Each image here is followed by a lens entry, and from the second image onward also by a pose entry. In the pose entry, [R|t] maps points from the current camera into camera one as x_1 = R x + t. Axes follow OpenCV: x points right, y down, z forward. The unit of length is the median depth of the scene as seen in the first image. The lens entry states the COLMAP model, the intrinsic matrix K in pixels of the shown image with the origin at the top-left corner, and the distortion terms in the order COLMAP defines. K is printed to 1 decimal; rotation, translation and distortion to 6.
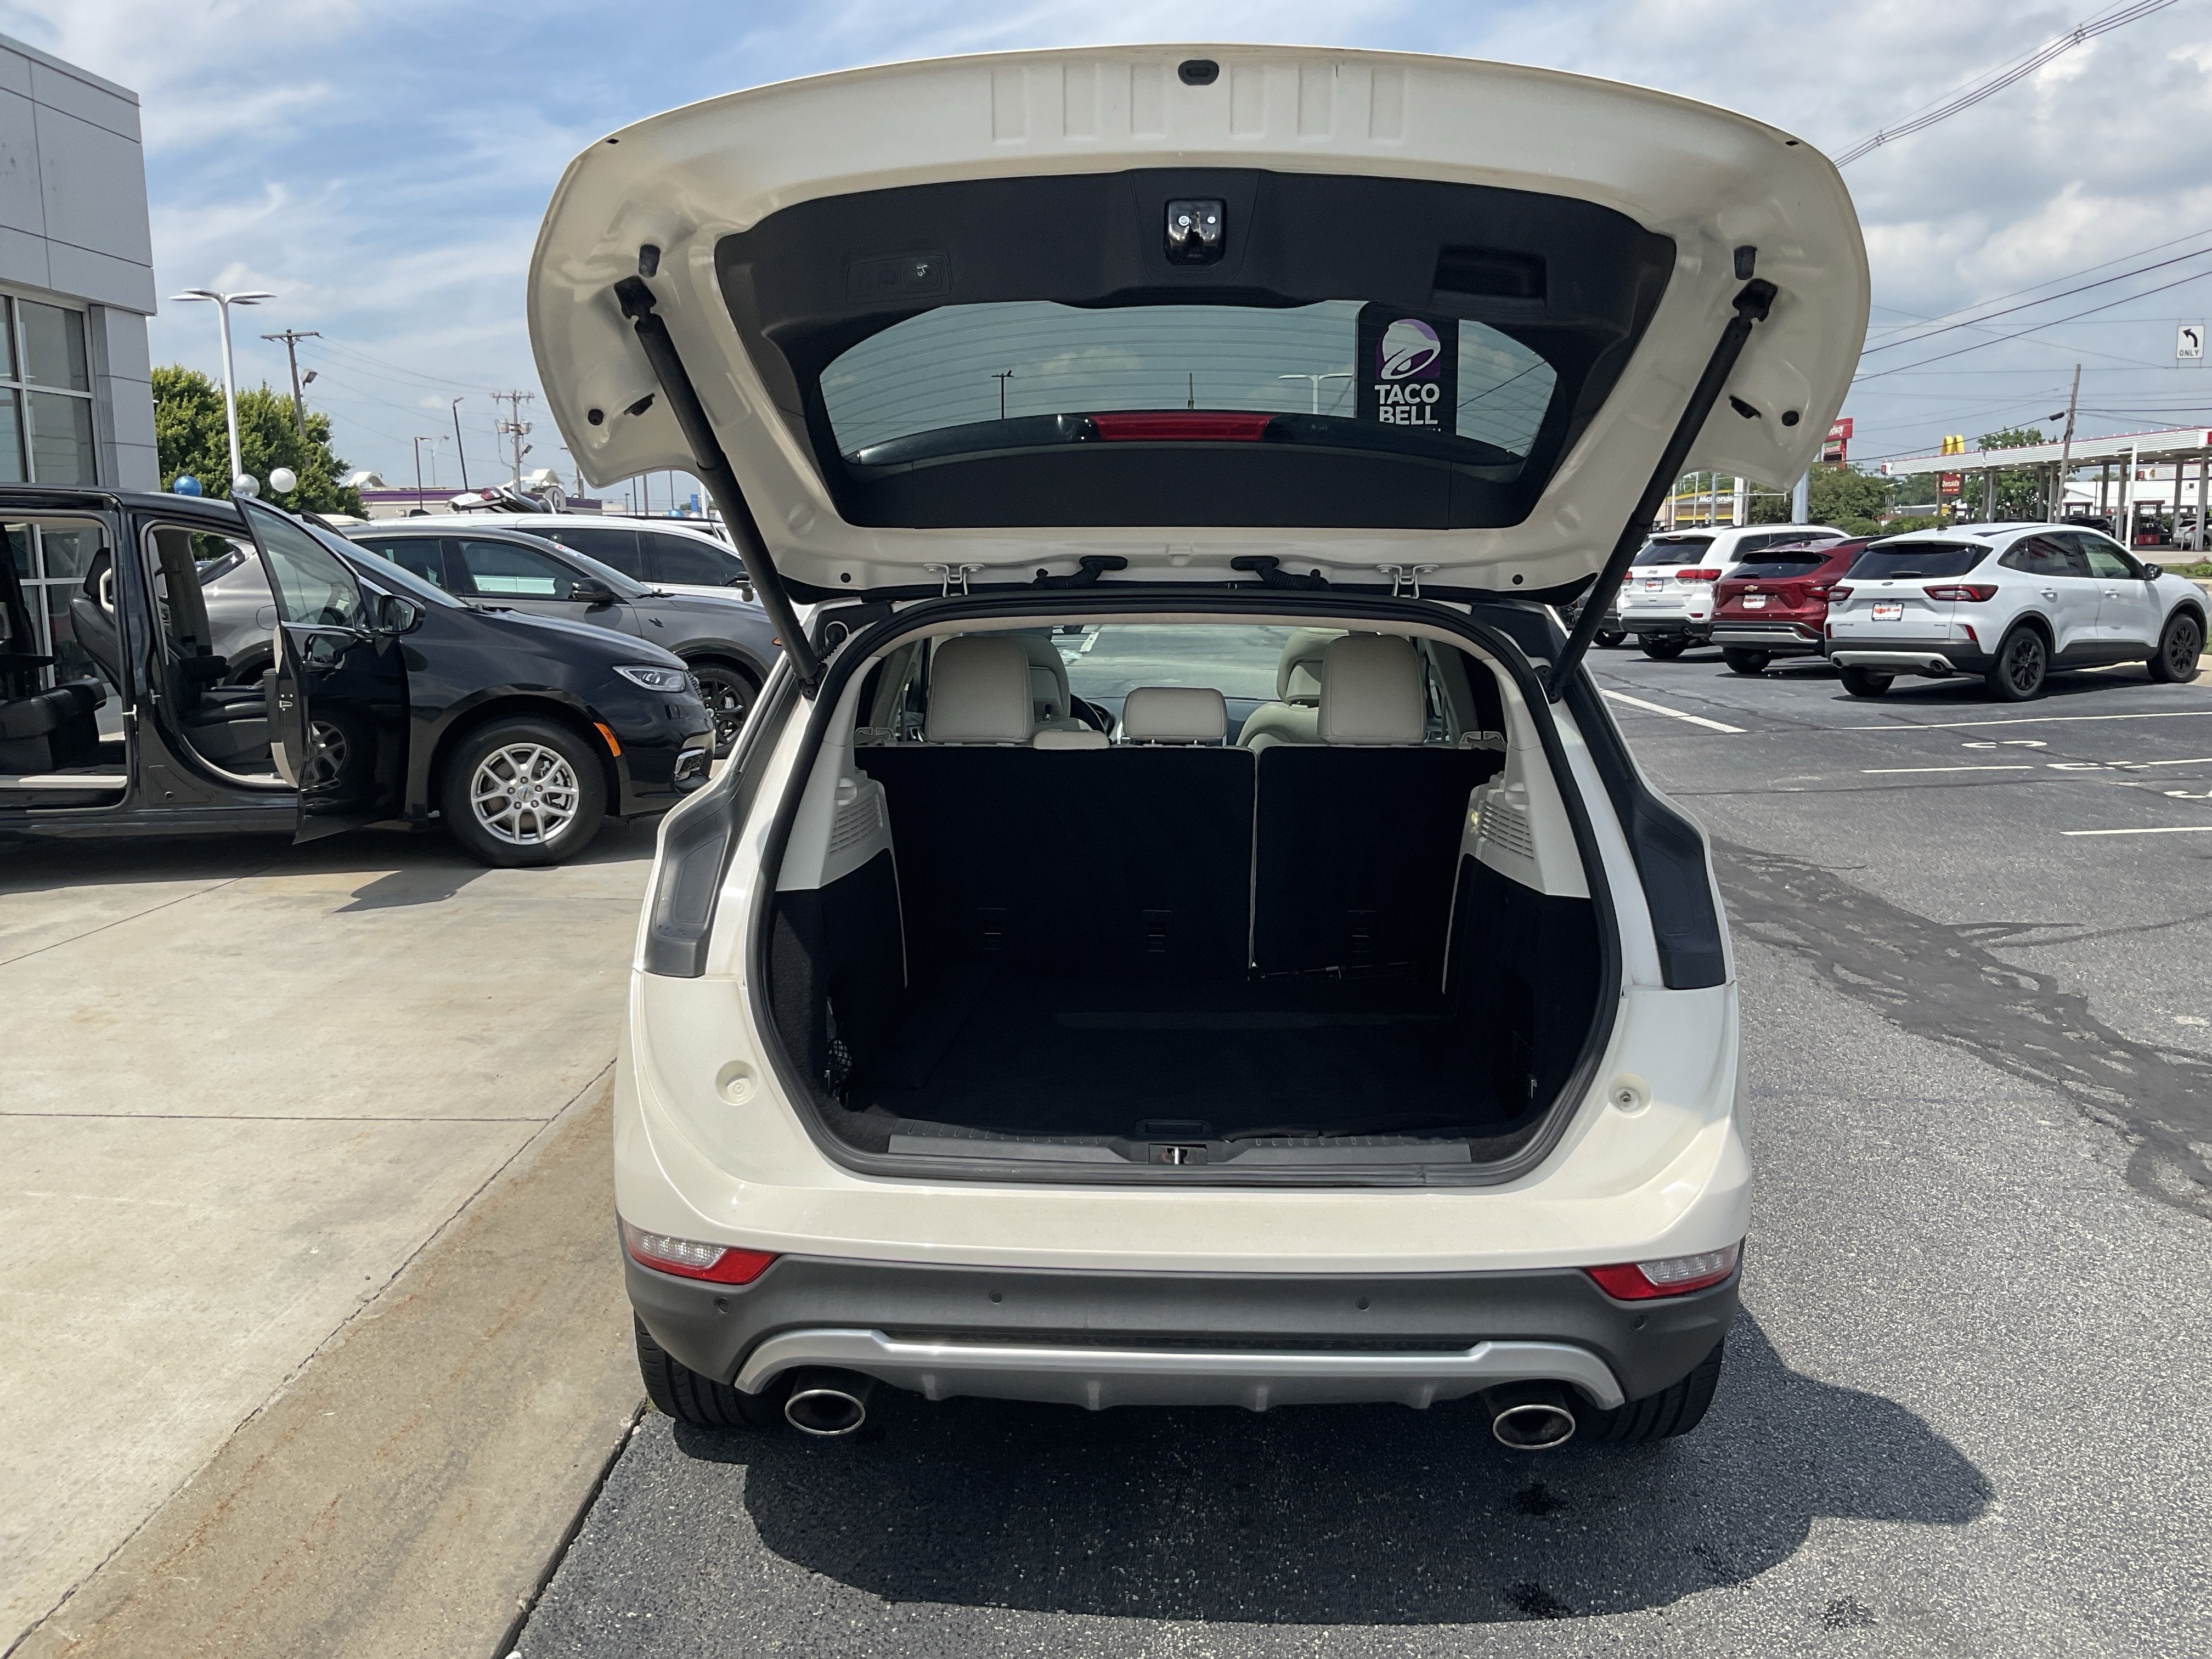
lens RADIAL K [[1824.1, 0, 1103.2], [0, 1824.1, 820.5], [0, 0, 1]] dist [0.075006, -0.159251]
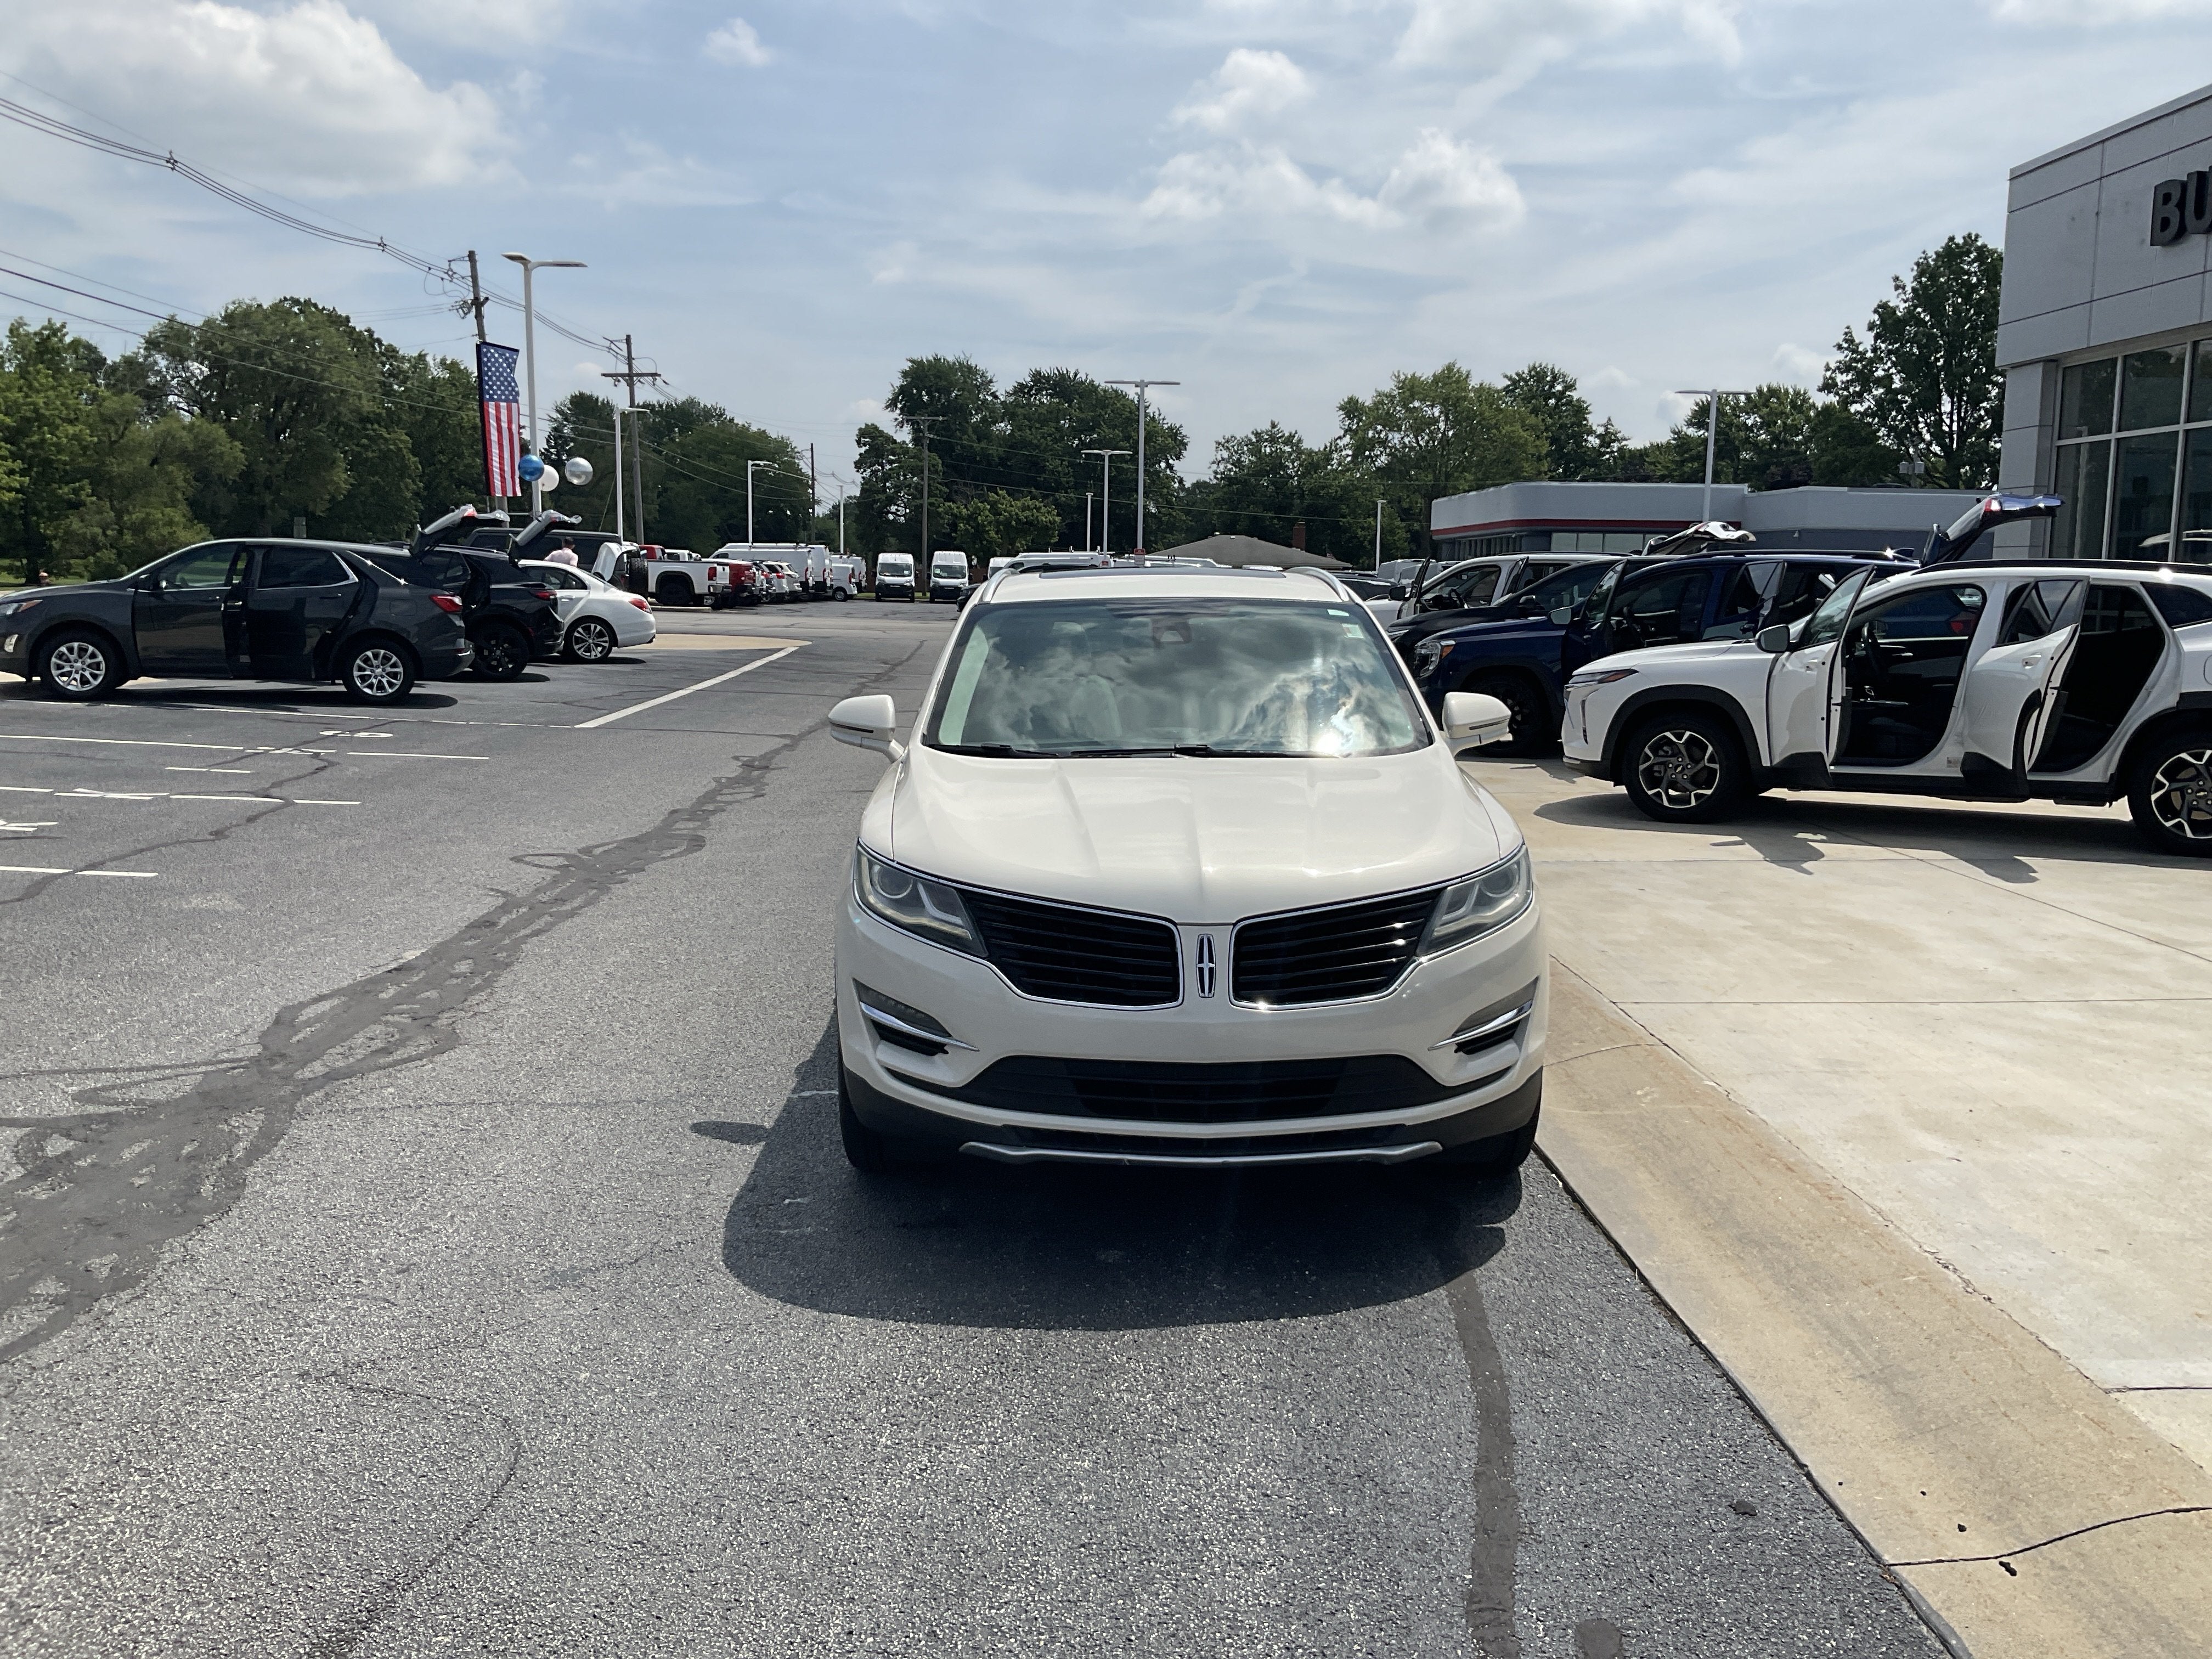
lens RADIAL K [[1824.1, 0, 1092.9], [0, 1824.1, 838.1], [0, 0, 1]] dist [0.075006, -0.159251]
pose [[-0.999357, 0.003386, -0.035689, 0.075445], [-0.006947, 0.958366, 0.285457, -0.191610], [0.035170, 0.285522, -0.957727, 1.274425]]
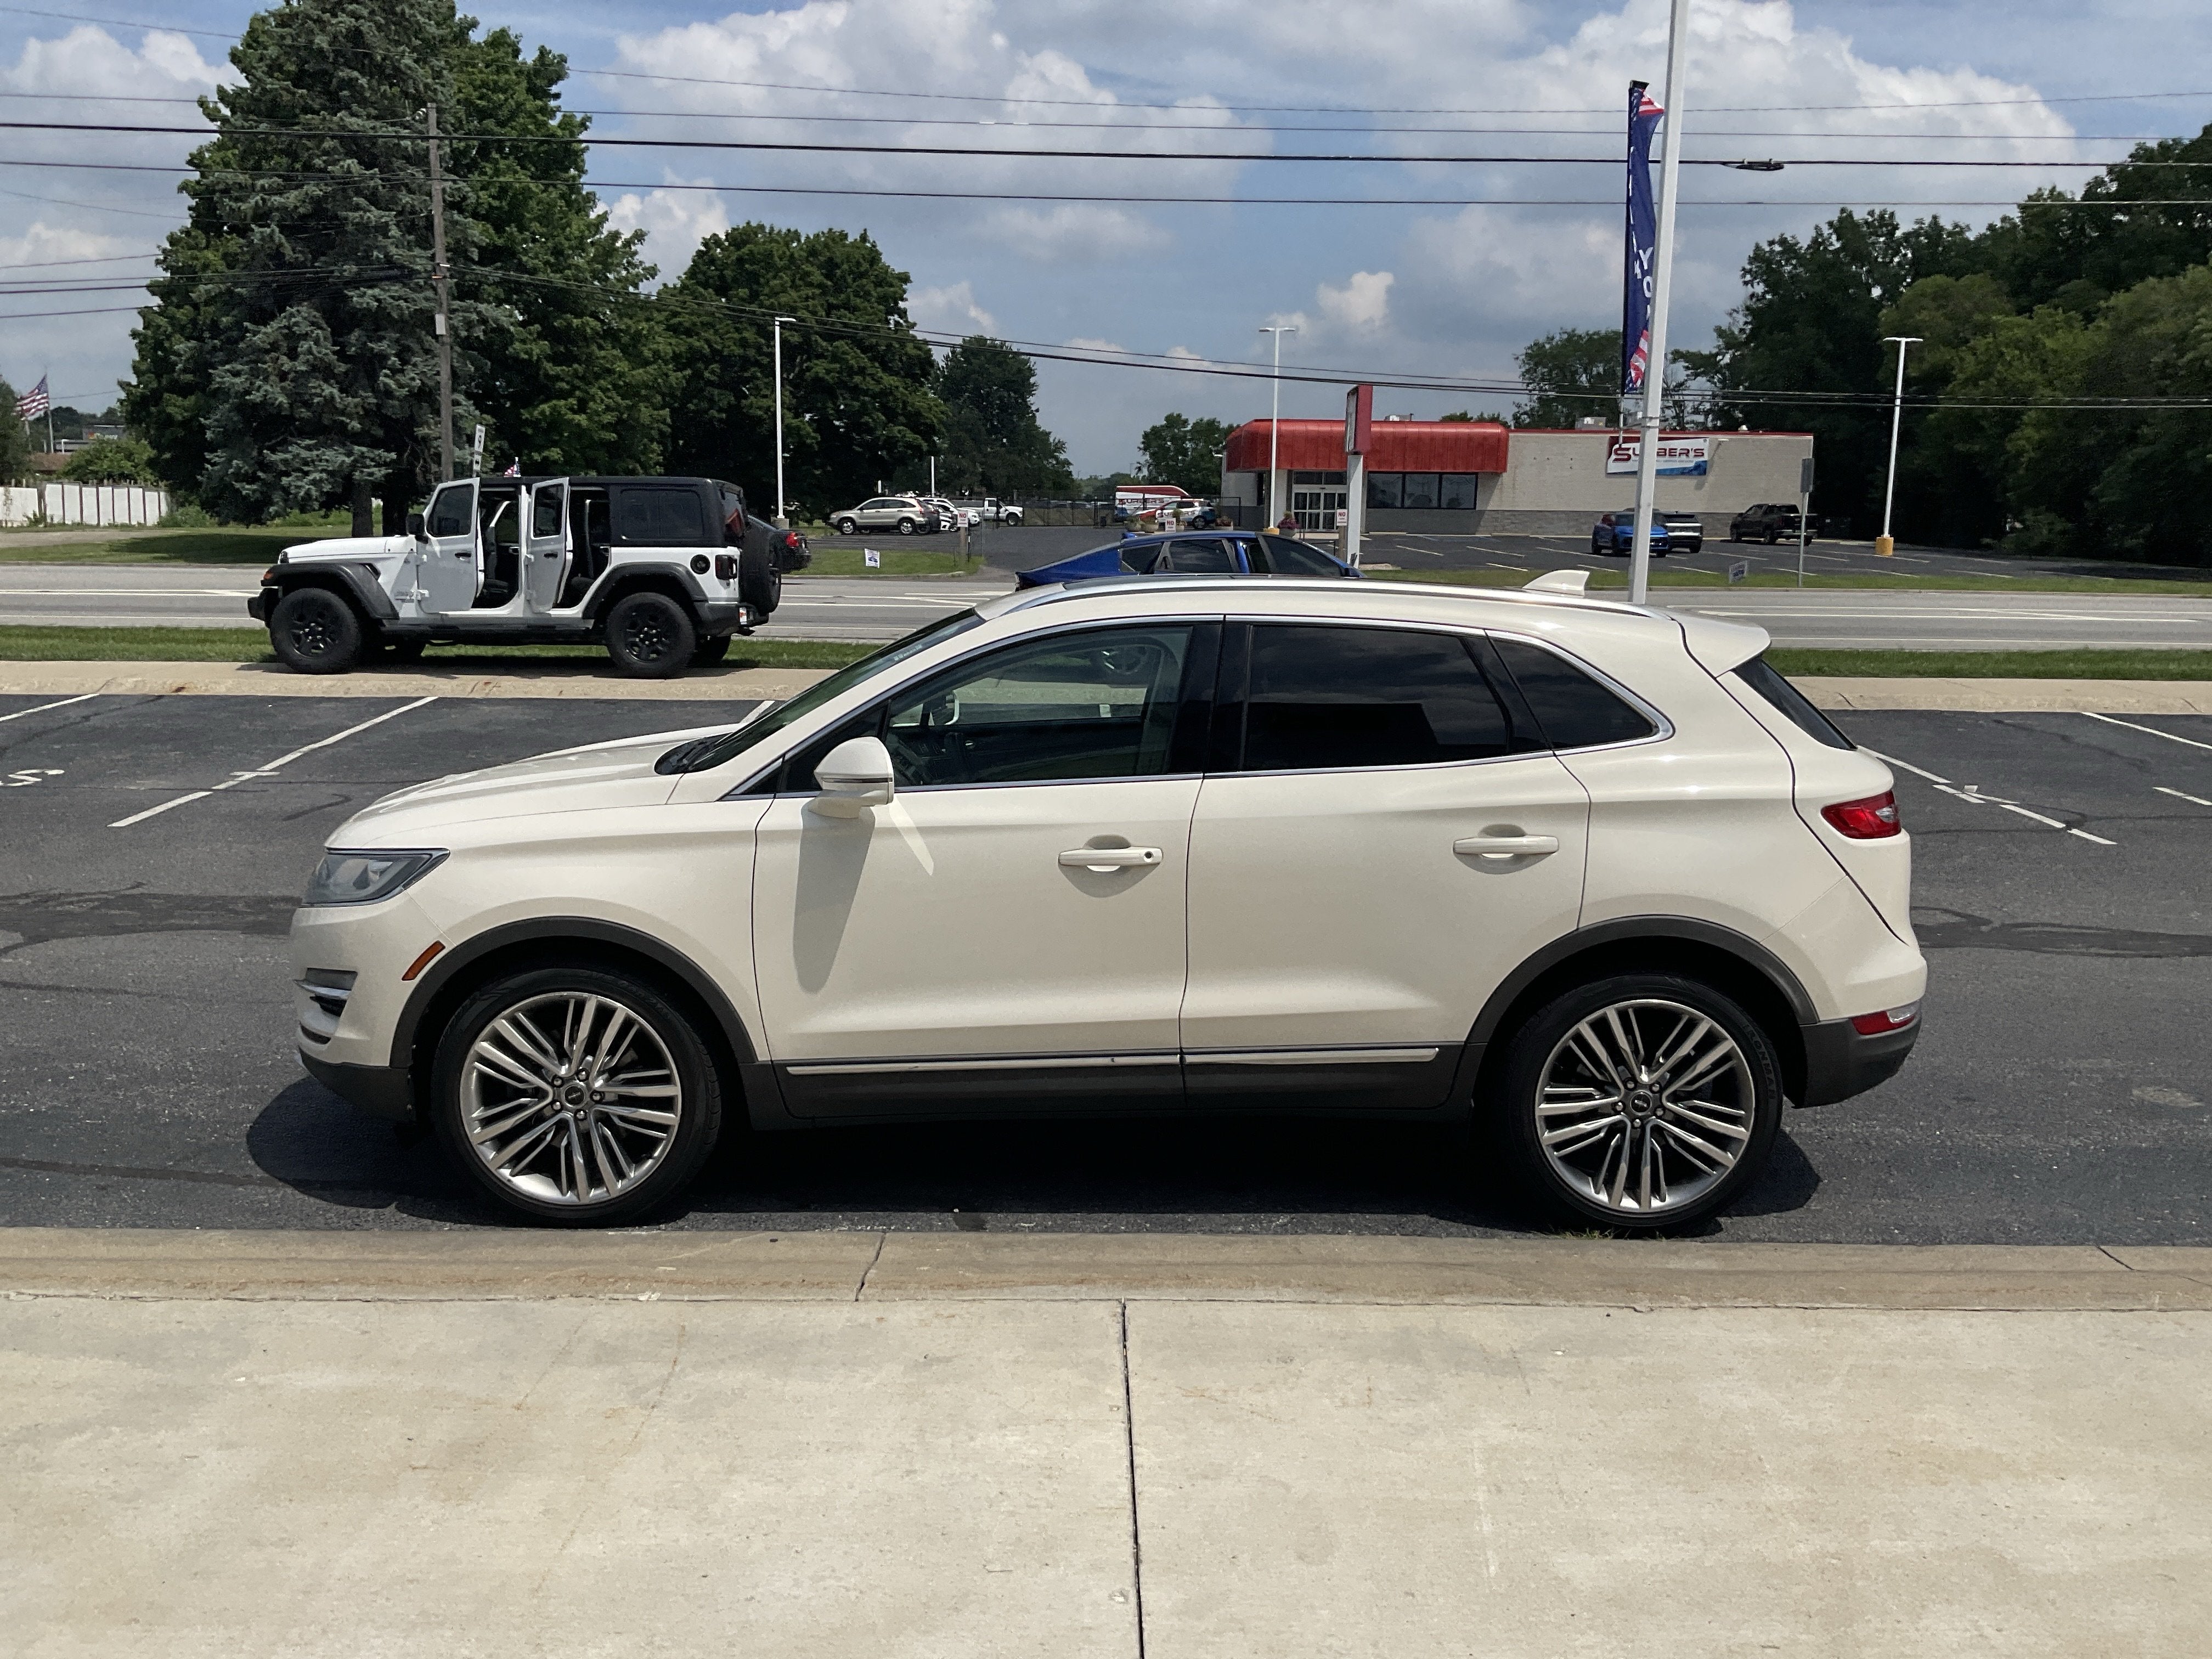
lens RADIAL K [[1824.1, 0, 1105.6], [0, 1824.1, 829.6], [0, 0, 1]] dist [0.075006, -0.159251]
pose [[-0.057155, -0.129561, 0.989923, -0.611828], [0.130338, 0.982089, 0.136061, -0.089152], [-0.989821, 0.136801, -0.039245, 0.570152]]
